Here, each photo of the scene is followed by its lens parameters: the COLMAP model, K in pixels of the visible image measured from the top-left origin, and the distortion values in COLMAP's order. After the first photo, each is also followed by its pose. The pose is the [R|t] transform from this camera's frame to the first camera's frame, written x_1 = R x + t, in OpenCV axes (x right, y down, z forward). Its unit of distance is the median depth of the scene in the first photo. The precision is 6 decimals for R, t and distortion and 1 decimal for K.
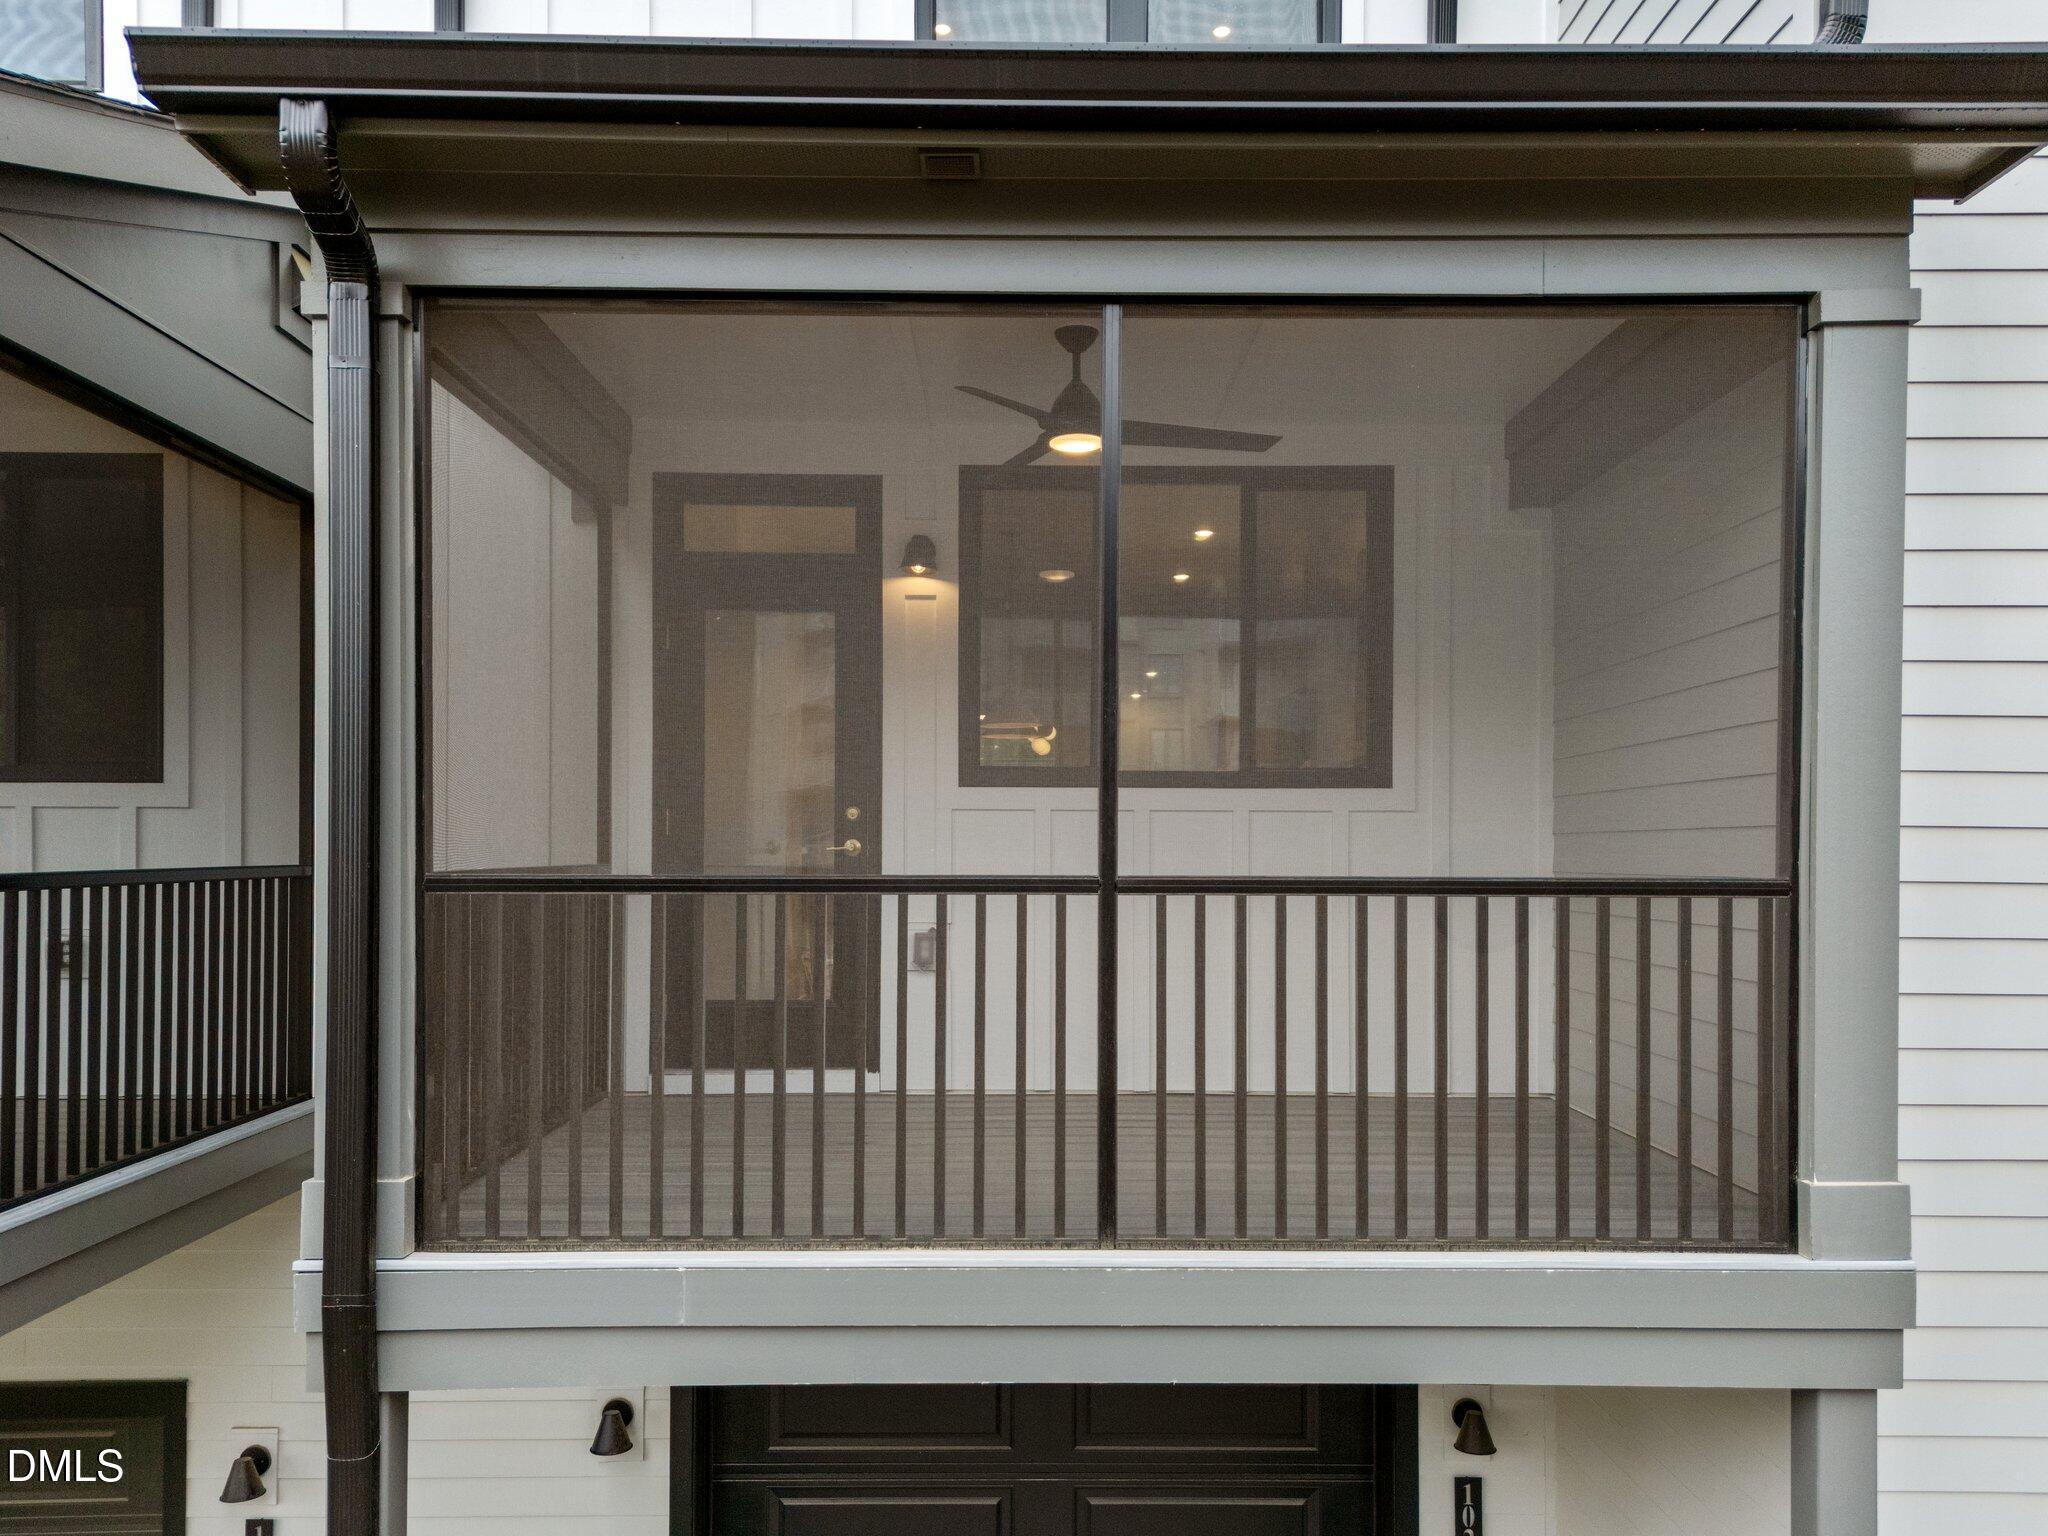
lens RADIAL K [[1540.7, 0, 1022.6], [0, 1540.7, 850.0], [0, 0, 1]] dist [0.048358, -0.006305]
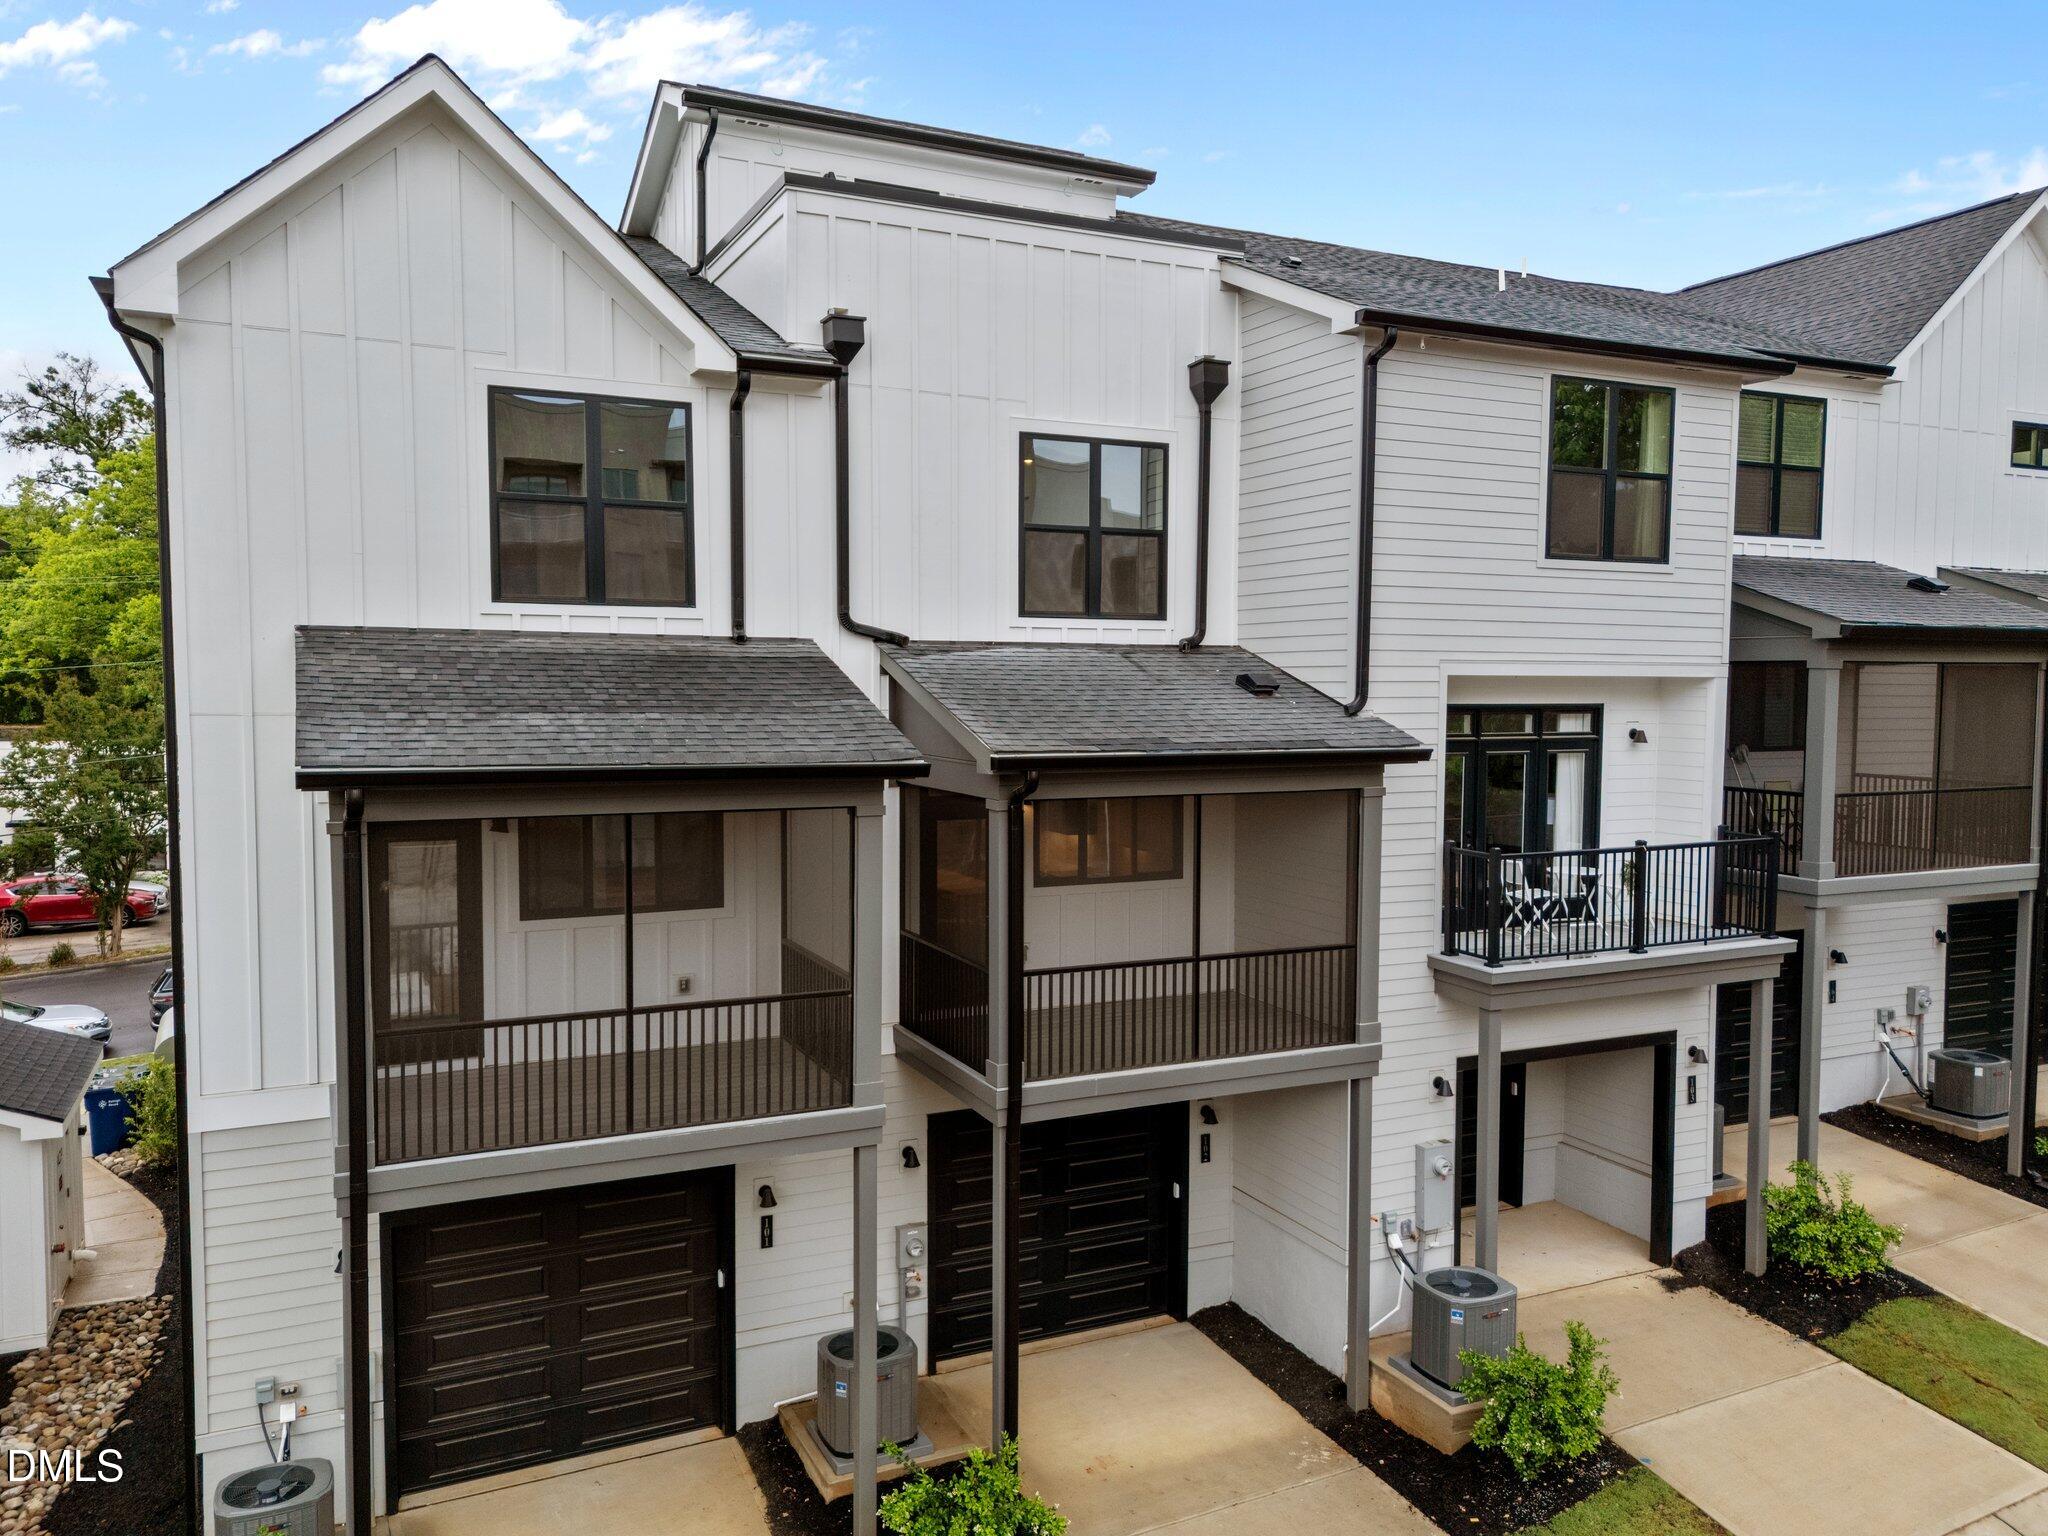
lens RADIAL K [[1505.9, 0, 1024.1], [0, 1505.9, 771.2], [0, 0, 1]] dist [0.071754, -0.062330]
pose [[0.906700, -0.025071, 0.421031, -1.722387], [-0.002202, 0.997937, 0.064166, -0.618830], [-0.421771, -0.059107, 0.904774, -1.895690]]
